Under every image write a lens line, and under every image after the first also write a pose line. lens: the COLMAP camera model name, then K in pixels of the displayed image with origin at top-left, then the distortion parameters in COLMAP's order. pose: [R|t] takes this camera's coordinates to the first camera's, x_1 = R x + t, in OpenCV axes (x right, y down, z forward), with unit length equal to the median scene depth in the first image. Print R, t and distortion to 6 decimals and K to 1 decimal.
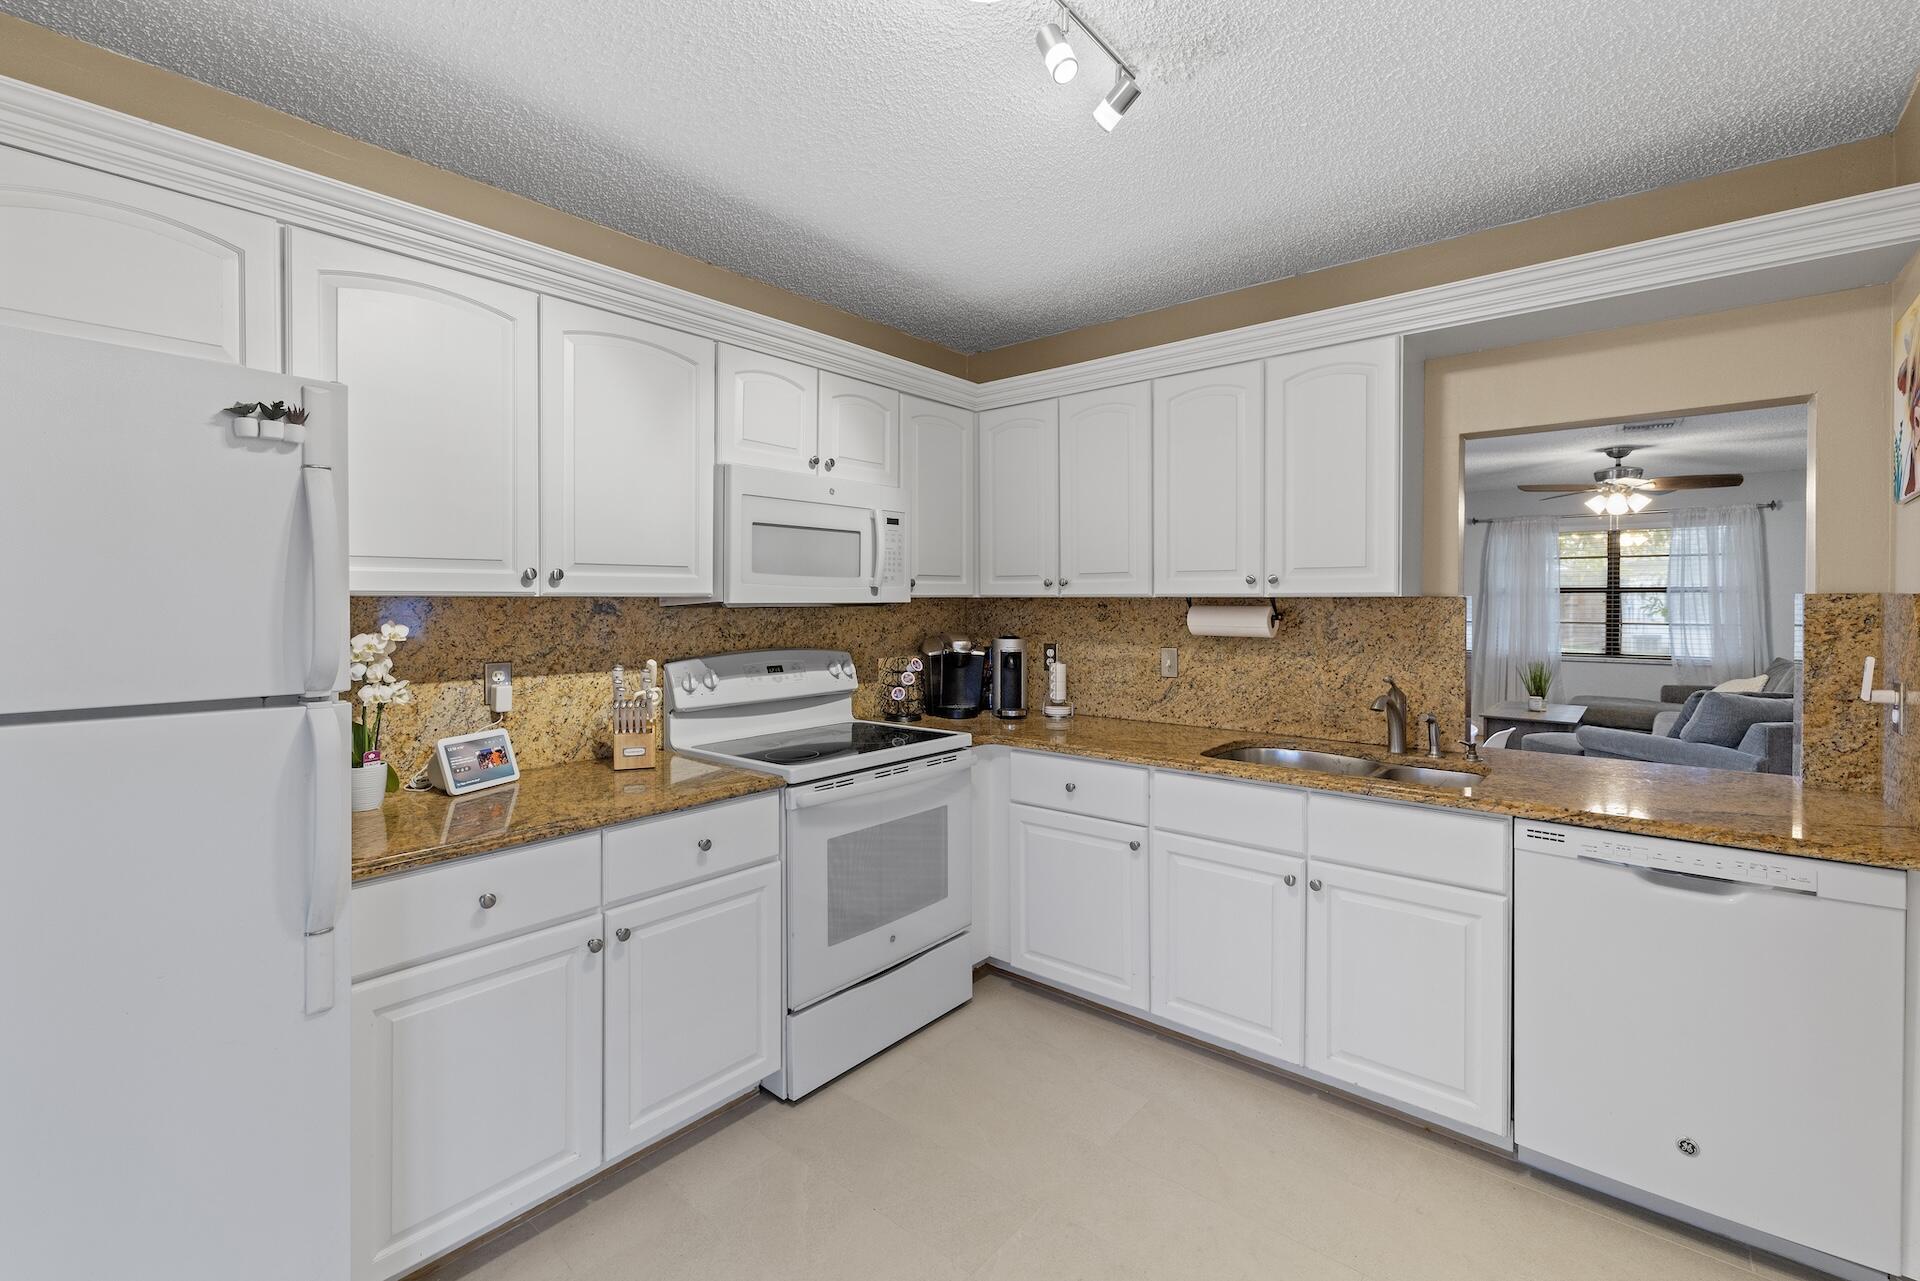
lens RADIAL K [[828.6, 0, 958.4], [0, 828.6, 610.7], [0, 0, 1]] dist [-0.001203, 0.000201]
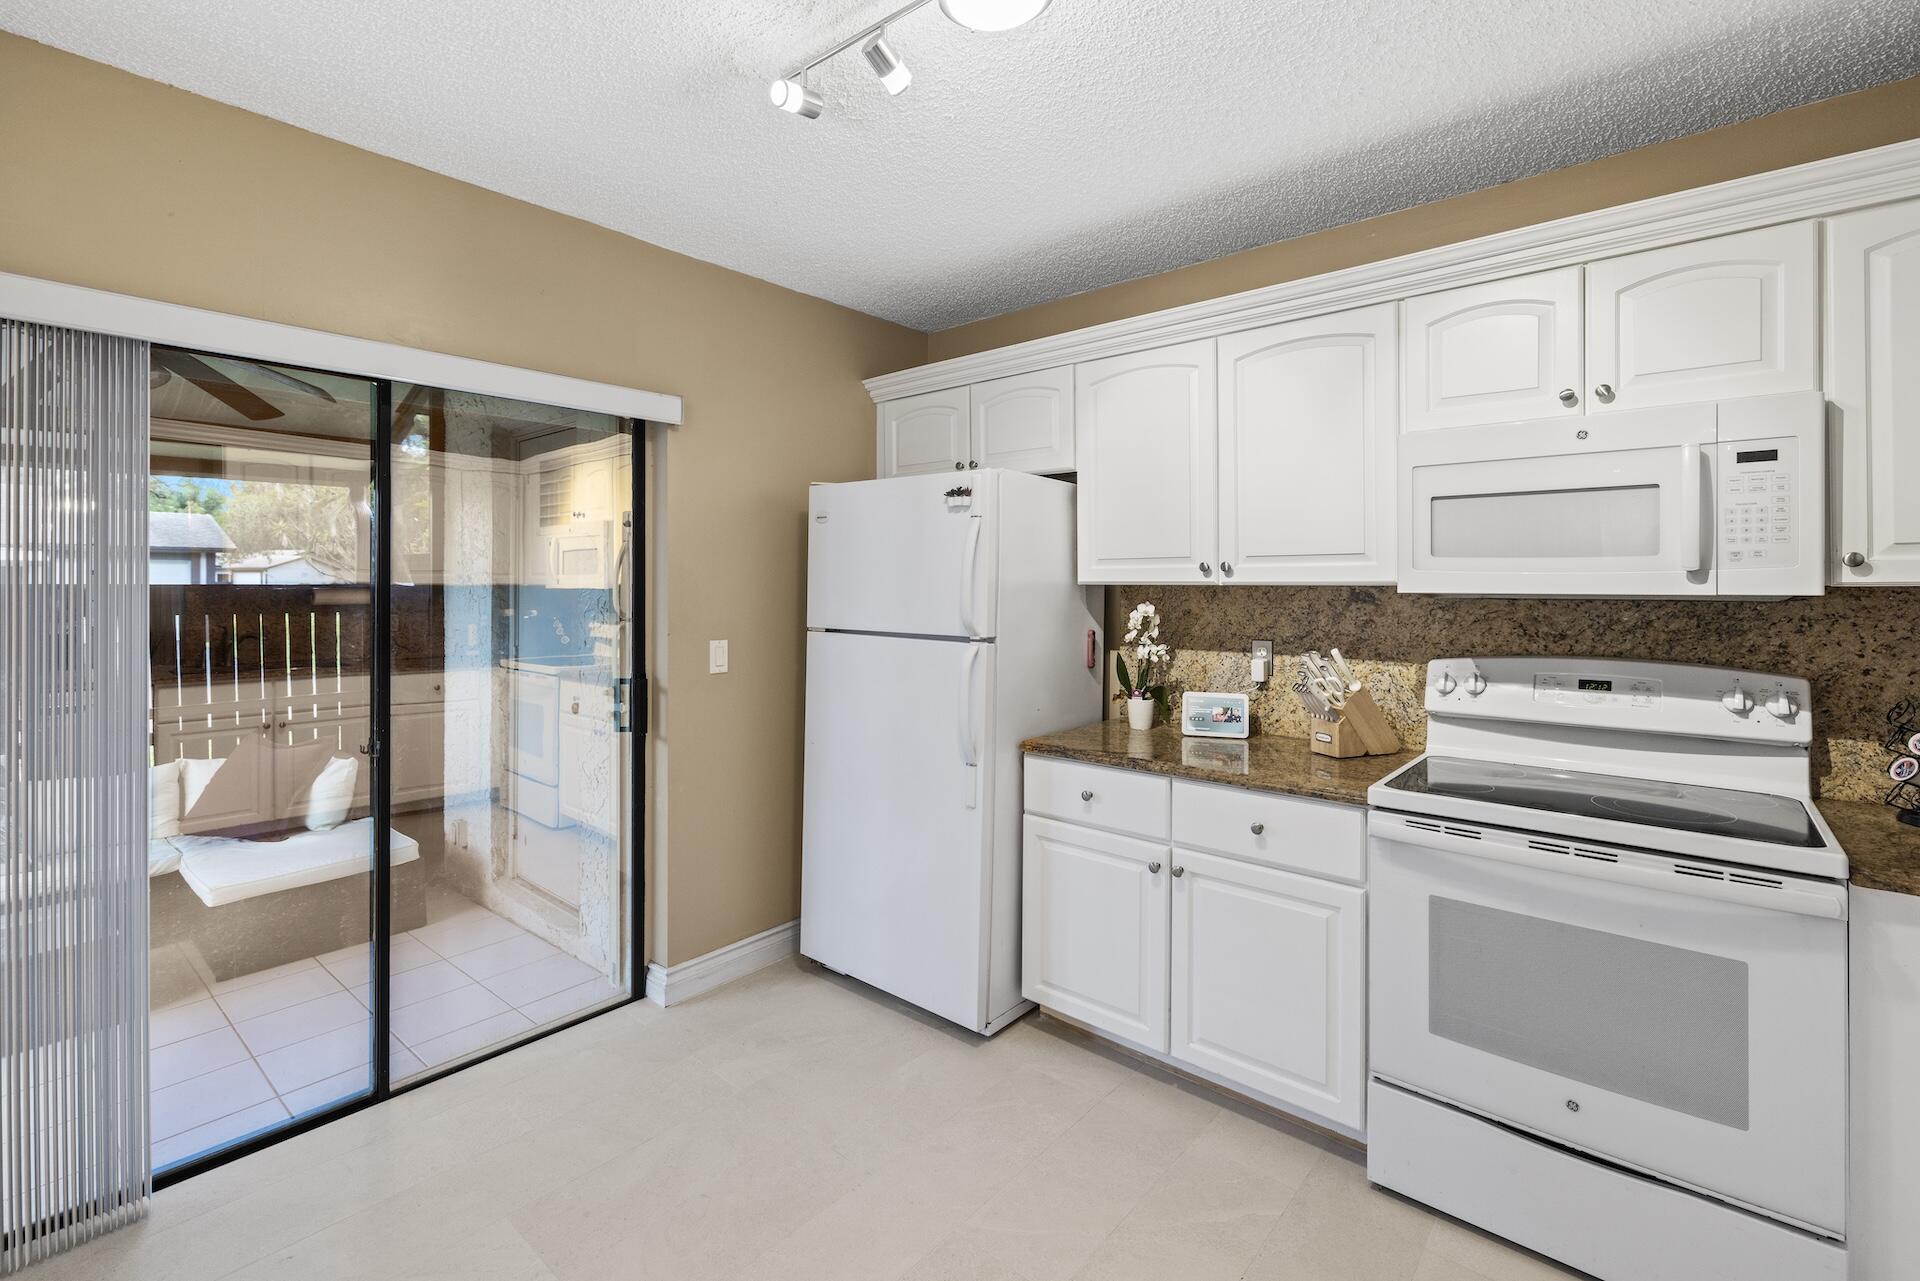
lens RADIAL K [[828.6, 0, 983.5], [0, 828.6, 584.1], [0, 0, 1]] dist [-0.001203, 0.000201]
pose [[0.010450, -0.001886, -0.999944, 0.520174], [-0.015906, 0.999871, -0.002052, -0.008105], [0.999819, 0.015927, 0.010419, 0.472598]]
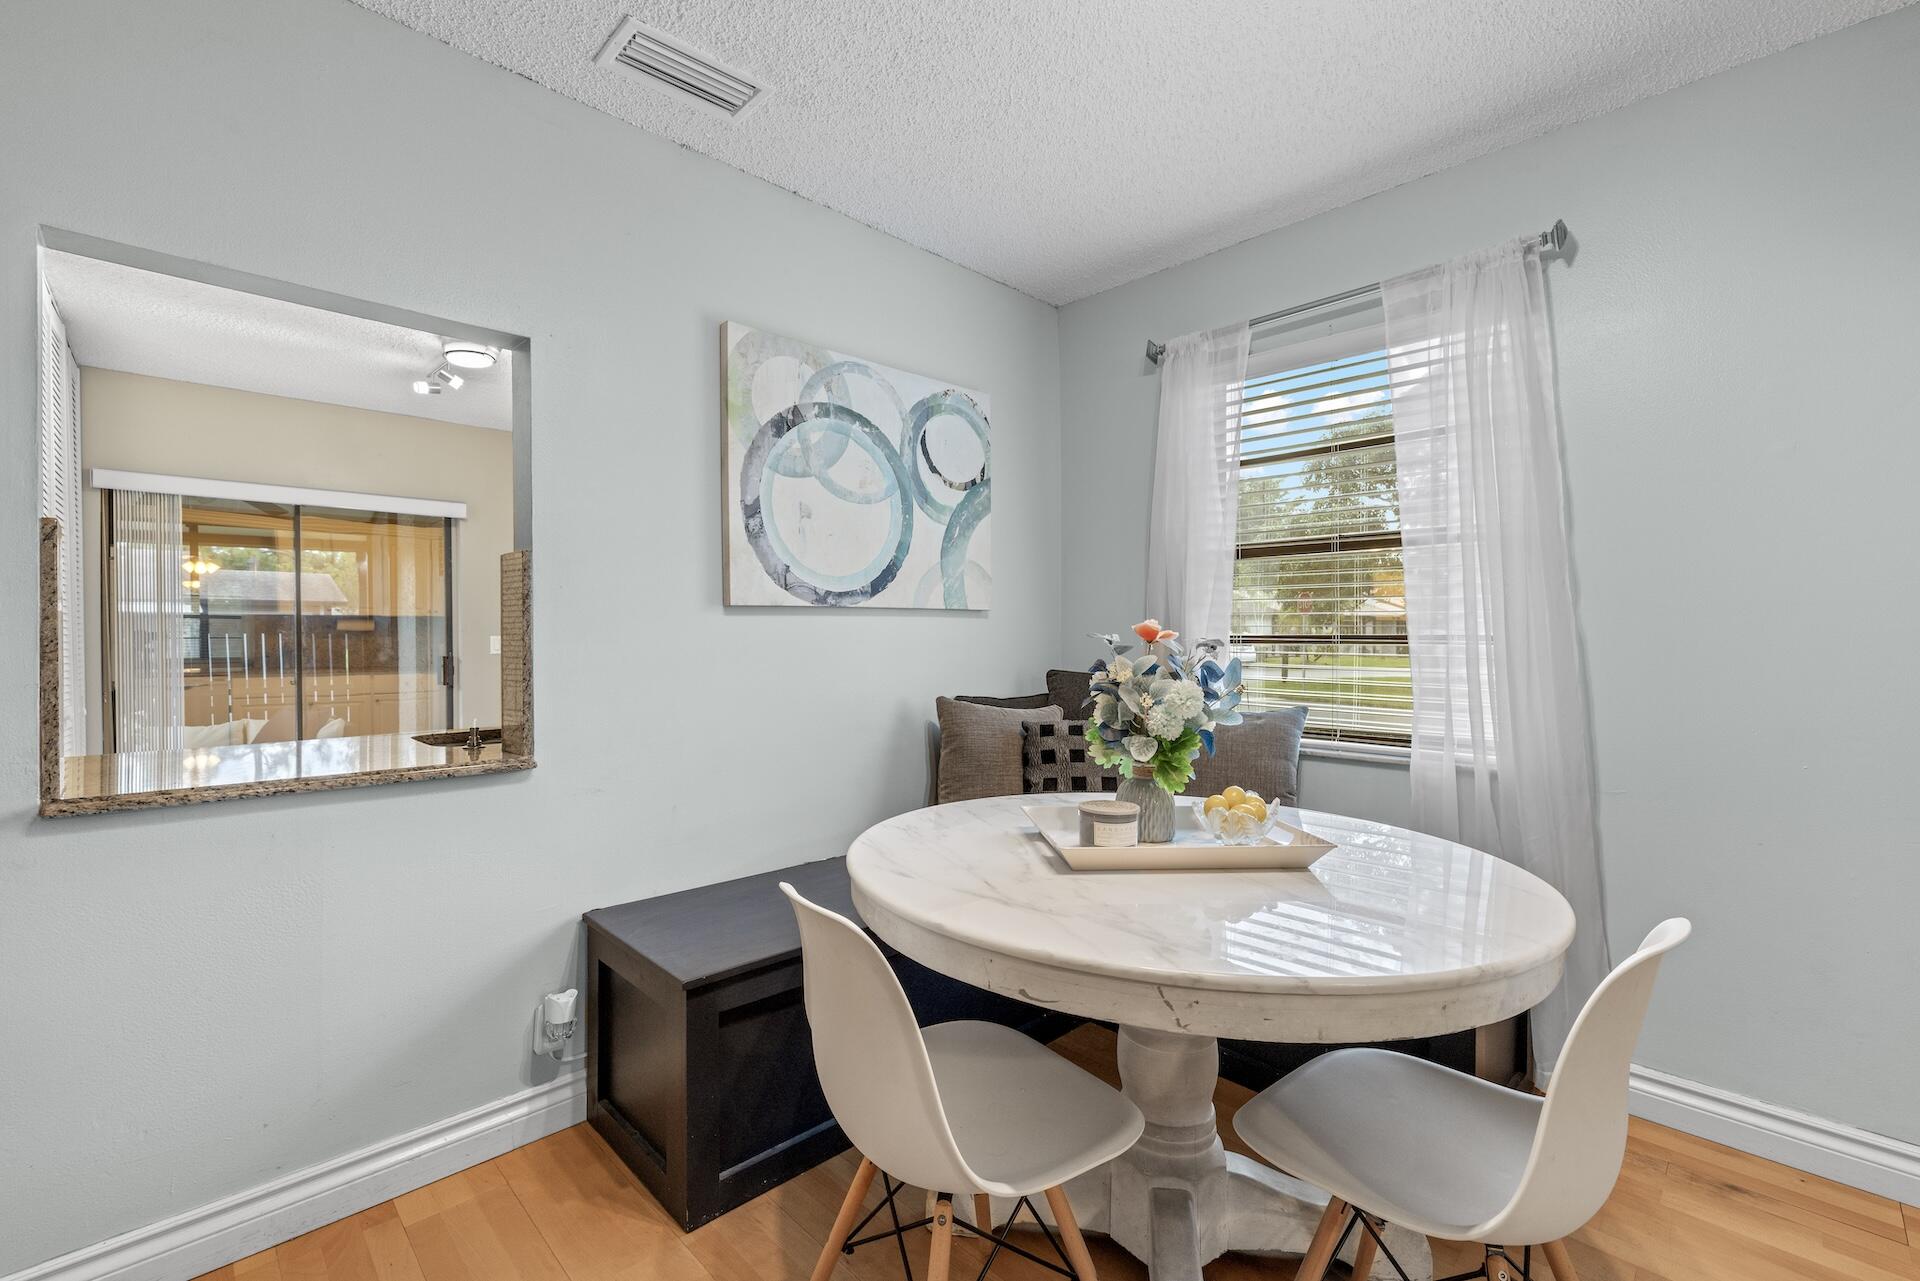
lens RADIAL K [[828.6, 0, 961.0], [0, 828.6, 649.6], [0, 0, 1]] dist [-0.001203, 0.000201]
pose [[-0.096827, 0.022555, -0.995046, 1.268025], [-0.006579, 0.999707, 0.023300, 0.041545], [0.995279, 0.008802, -0.096650, 1.434828]]
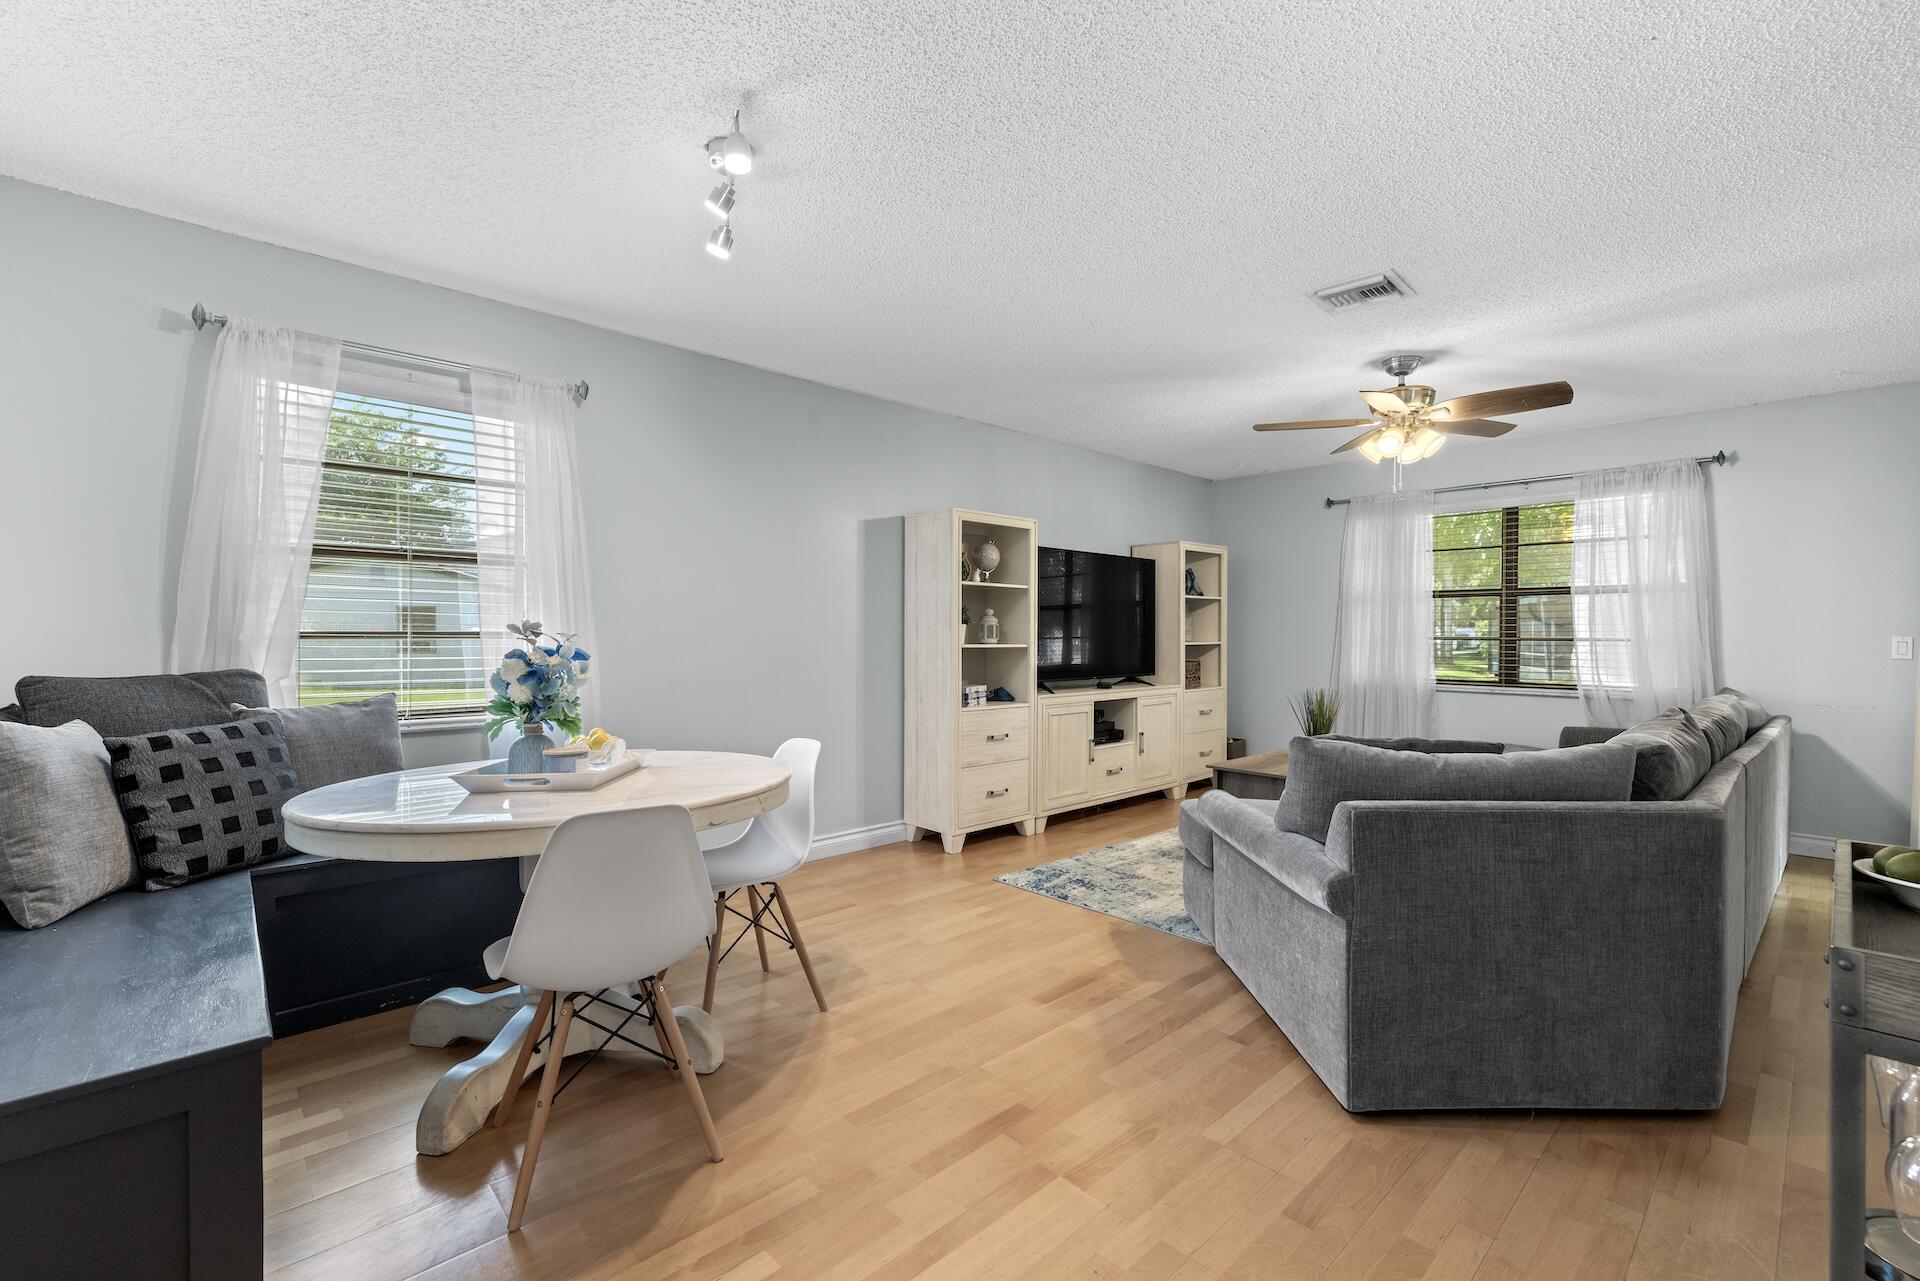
lens RADIAL K [[828.6, 0, 953.6], [0, 828.6, 635.5], [0, 0, 1]] dist [-0.001203, 0.000201]
pose [[0.993919, 0.002225, -0.110089, 1.147953], [-0.003330, 0.999946, -0.009855, 0.060300], [0.110061, 0.010161, 0.993873, 0.700601]]
